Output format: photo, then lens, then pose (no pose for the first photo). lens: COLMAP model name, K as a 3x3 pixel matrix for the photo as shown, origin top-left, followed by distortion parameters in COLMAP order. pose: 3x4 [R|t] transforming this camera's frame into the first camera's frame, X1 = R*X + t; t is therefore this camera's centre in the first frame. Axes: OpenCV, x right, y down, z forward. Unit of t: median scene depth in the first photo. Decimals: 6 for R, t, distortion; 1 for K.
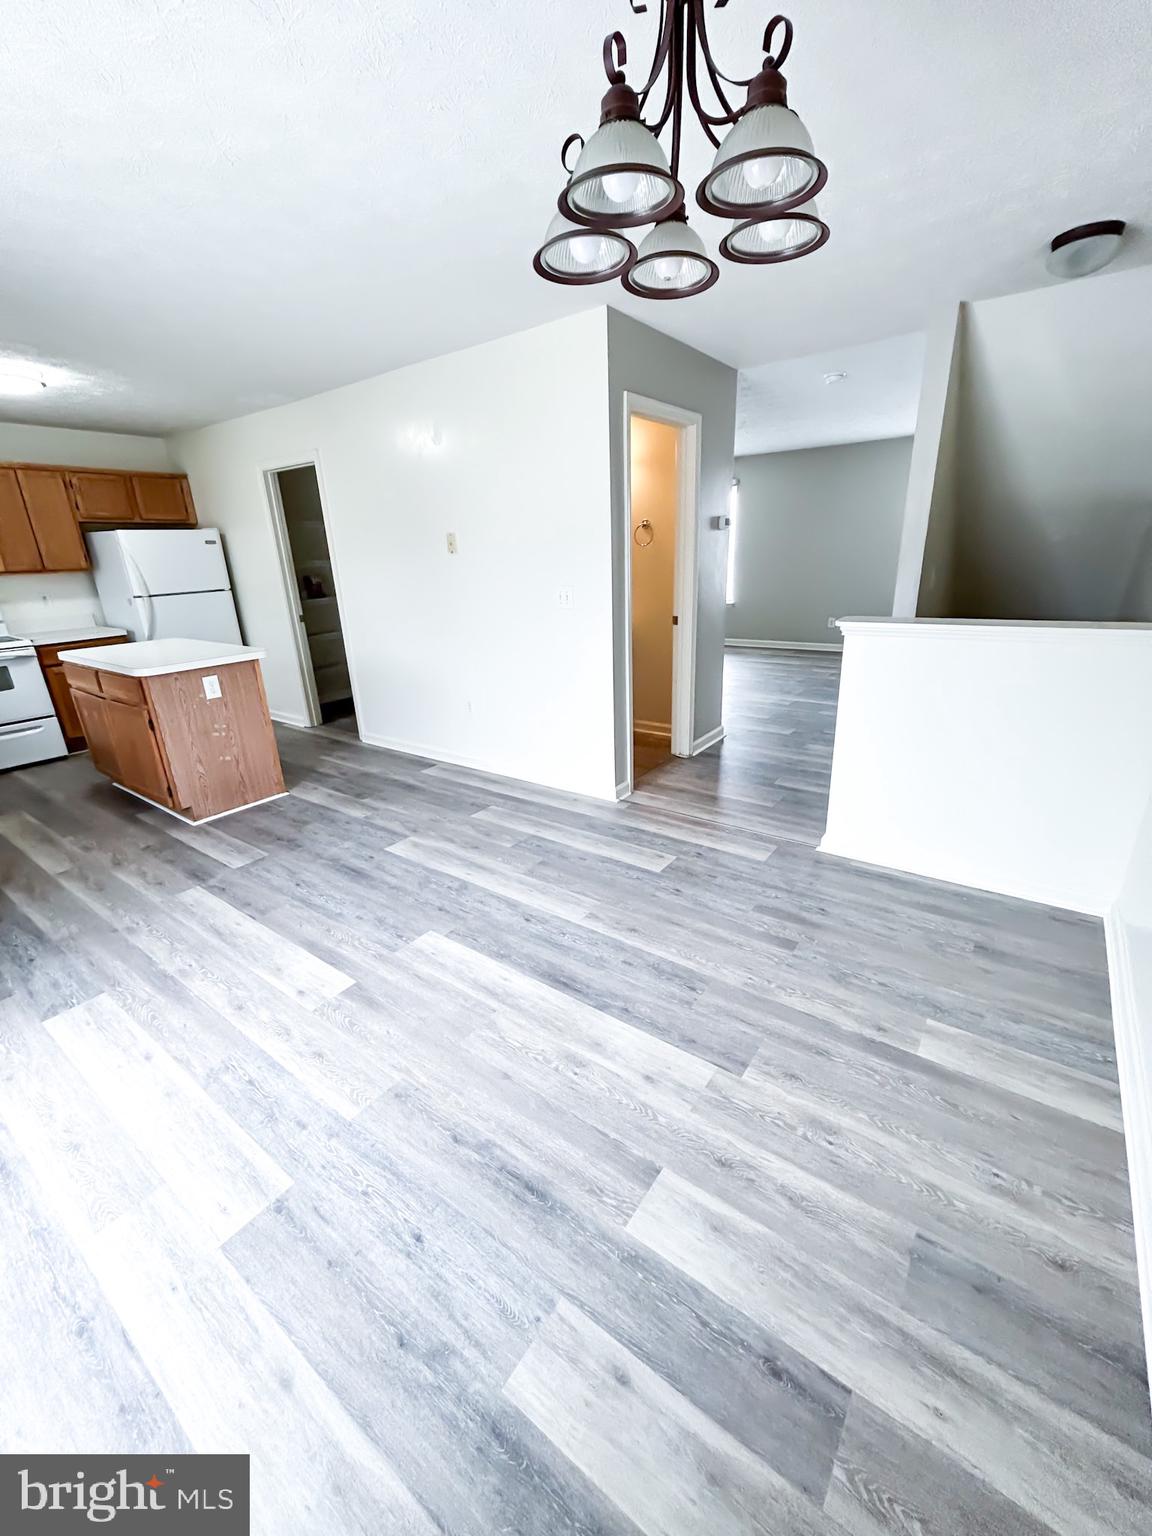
lens RADIAL K [[619.7, 0, 585.3], [0, 619.7, 774.1], [0, 0, 1]] dist [-0.003732, 0.000386]
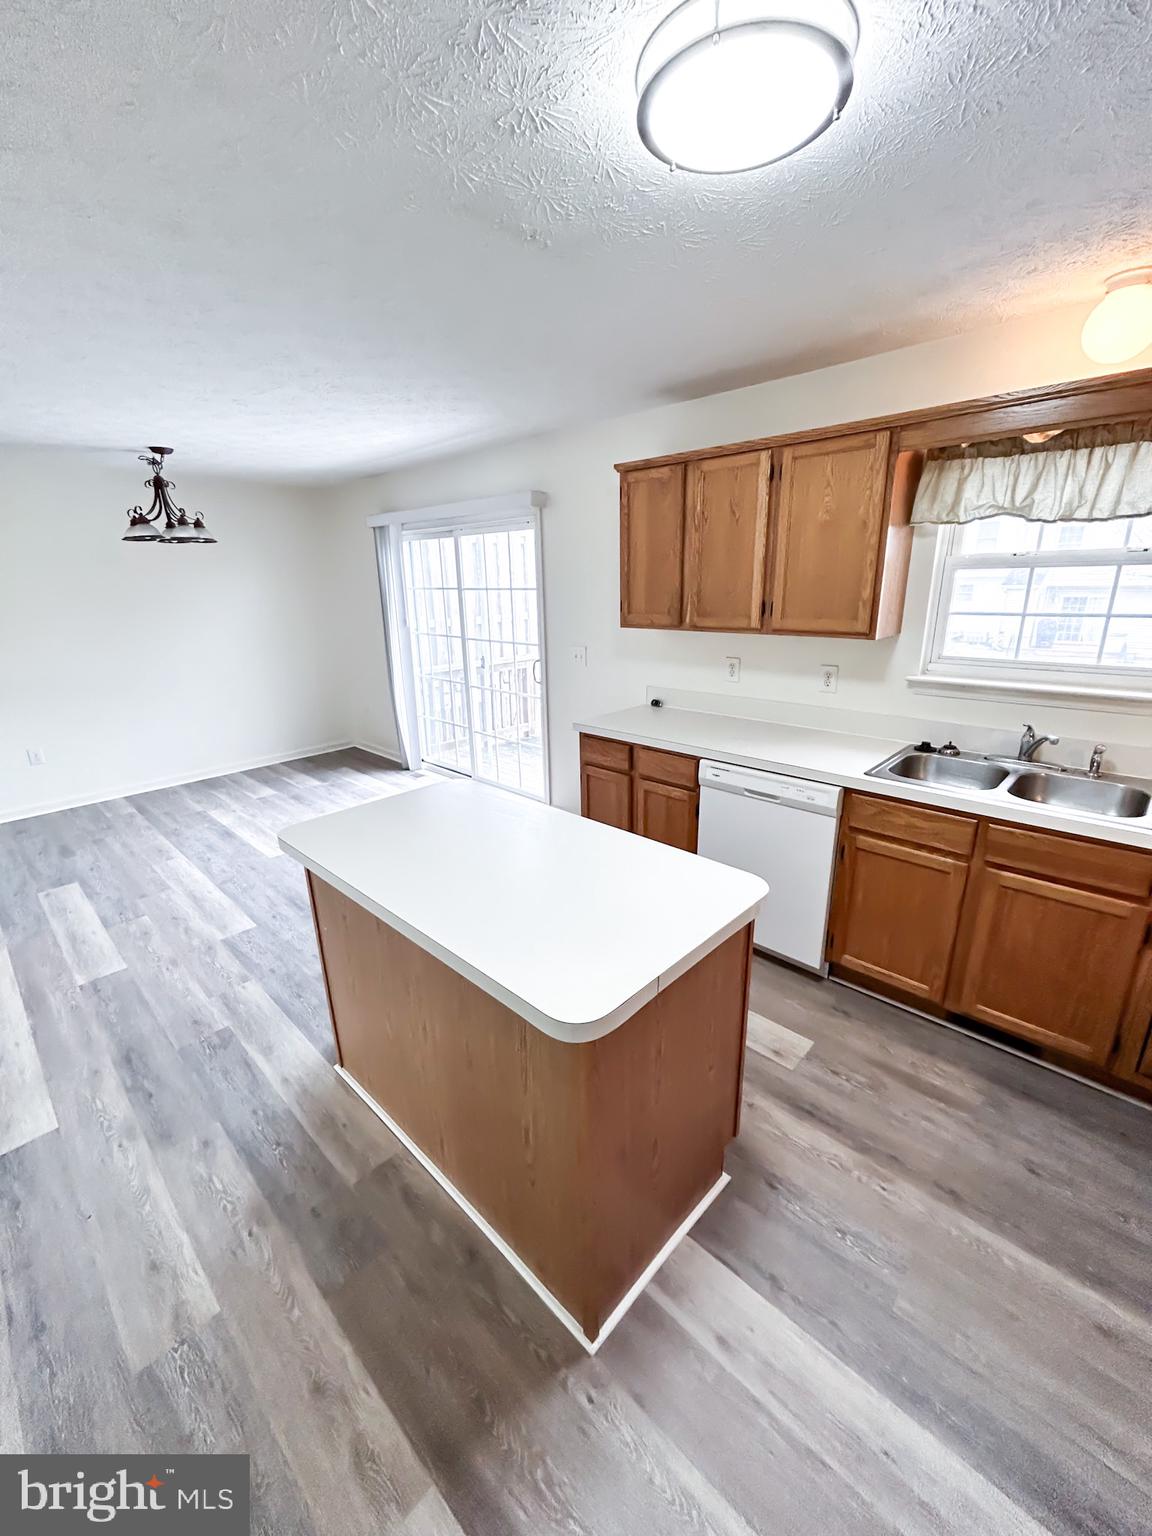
lens RADIAL K [[619.7, 0, 574.7], [0, 619.7, 771.3], [0, 0, 1]] dist [-0.003732, 0.000386]
pose [[-0.988505, 0.008975, 0.150921, -0.977640], [0.098679, 0.794584, 0.599081, -0.613463], [-0.114543, 0.607087, -0.786336, 1.571906]]
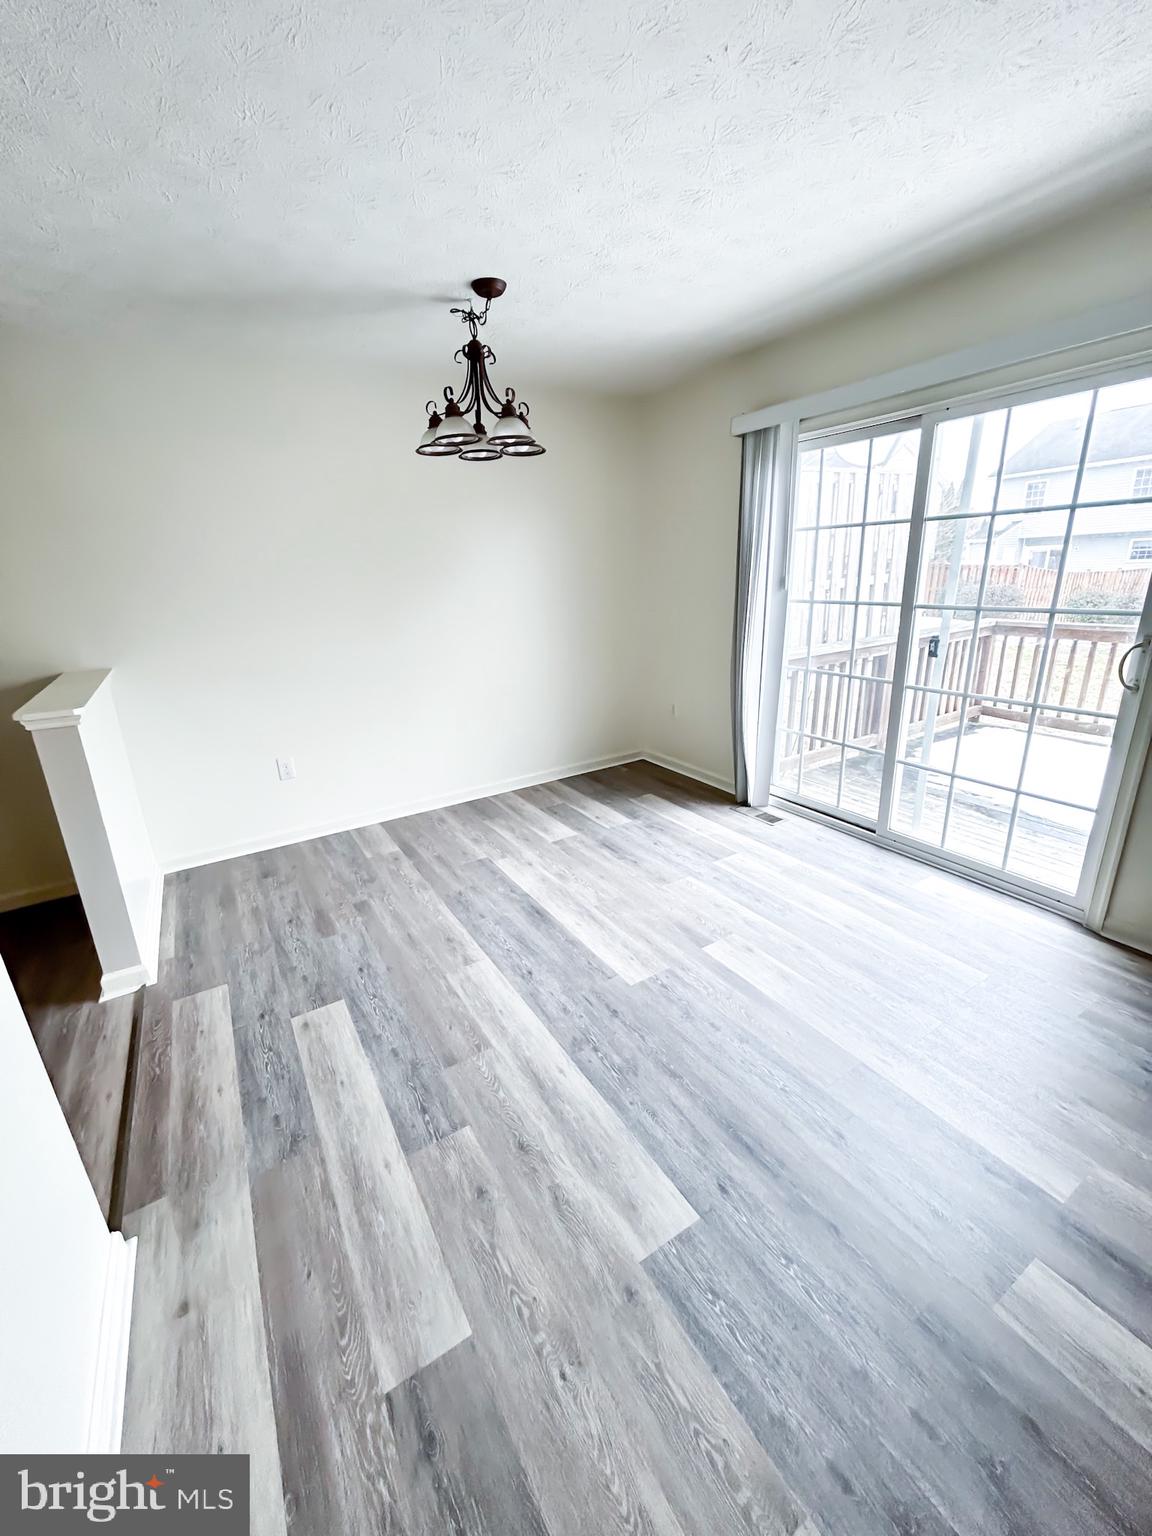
lens RADIAL K [[619.7, 0, 577.6], [0, 619.7, 771.3], [0, 0, 1]] dist [-0.003732, 0.000386]
pose [[-0.917515, -0.049036, 0.394666, -0.407780], [0.207966, 0.786721, 0.581223, -0.421070], [-0.338993, 0.615358, -0.711631, 1.156748]]
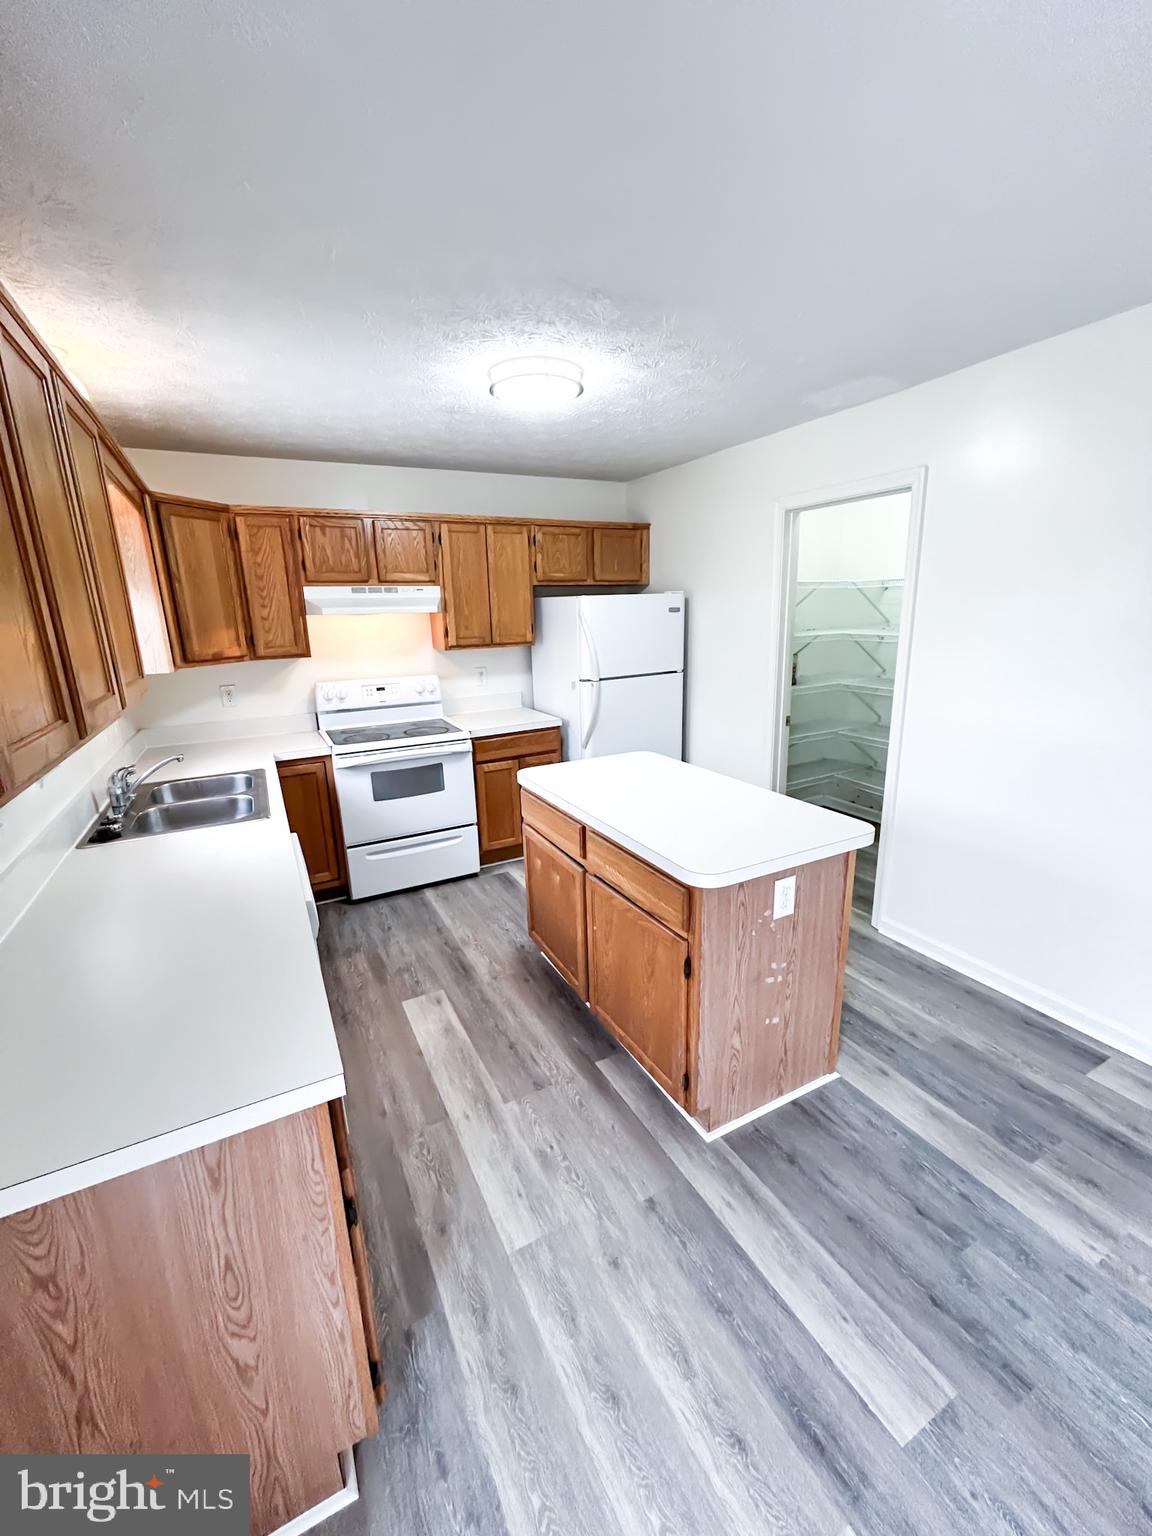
lens RADIAL K [[619.7, 0, 578.2], [0, 619.7, 774.7], [0, 0, 1]] dist [-0.003732, 0.000386]
pose [[0.896748, 0.119619, -0.426068, -0.610276], [-0.150249, 0.987883, -0.038879, -0.218549], [0.416255, 0.098881, 0.903855, 0.490521]]
